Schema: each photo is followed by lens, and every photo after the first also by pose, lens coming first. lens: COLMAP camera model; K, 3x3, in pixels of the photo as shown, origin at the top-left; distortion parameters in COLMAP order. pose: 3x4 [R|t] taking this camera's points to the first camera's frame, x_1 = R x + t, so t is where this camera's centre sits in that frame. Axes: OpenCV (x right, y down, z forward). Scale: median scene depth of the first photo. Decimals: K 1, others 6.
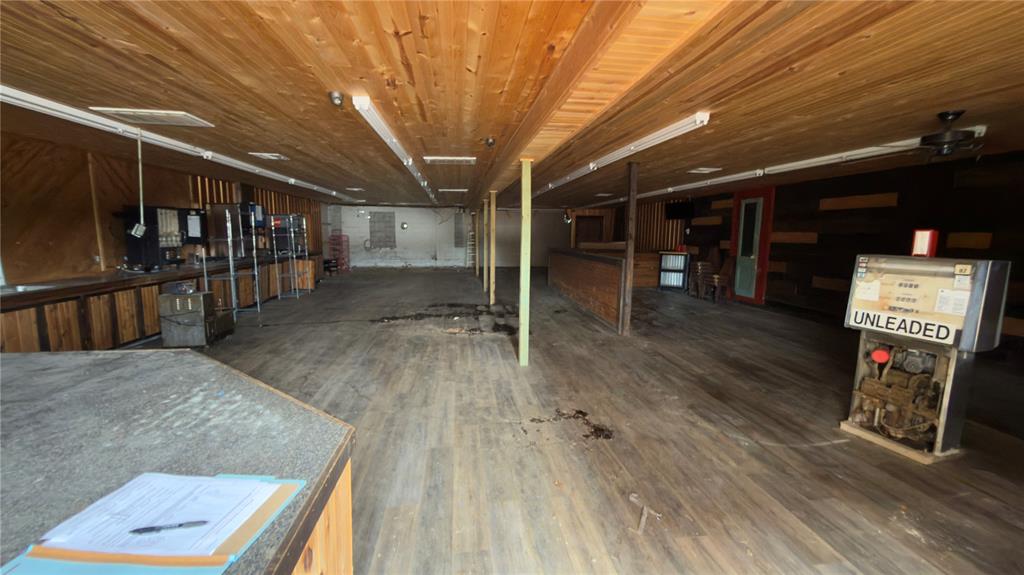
lens RADIAL K [[419.2, 0, 513.8], [0, 419.2, 291.3], [0, 0, 1]] dist [0.000595, 0.000043]
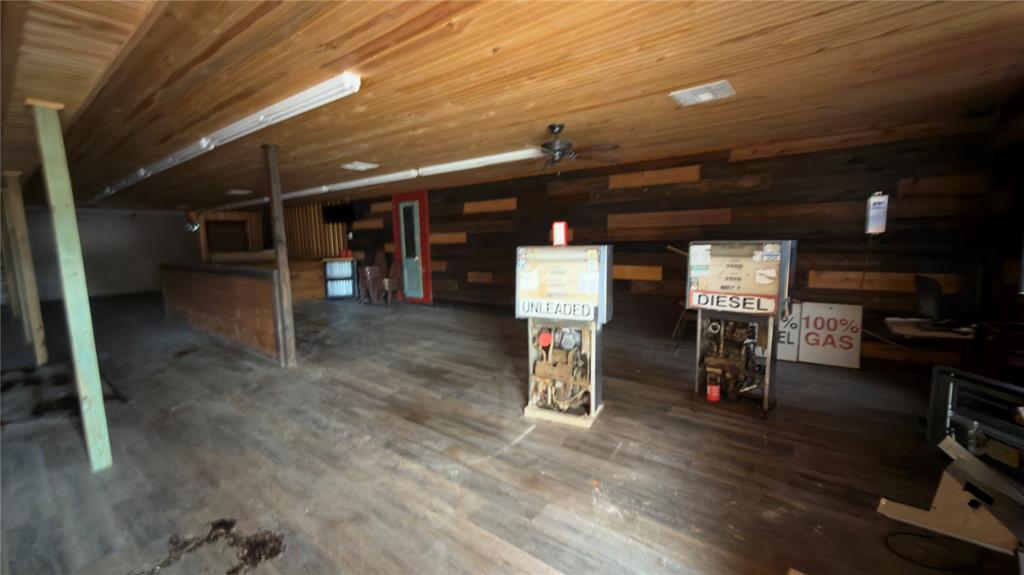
lens RADIAL K [[419.2, 0, 513.8], [0, 419.2, 291.3], [0, 0, 1]] dist [0.000595, 0.000043]
pose [[0.724129, -0.114989, 0.680010, 0.085674], [0.127011, 0.991372, 0.032388, -0.012110], [-0.677868, 0.062916, 0.732487, 0.228897]]
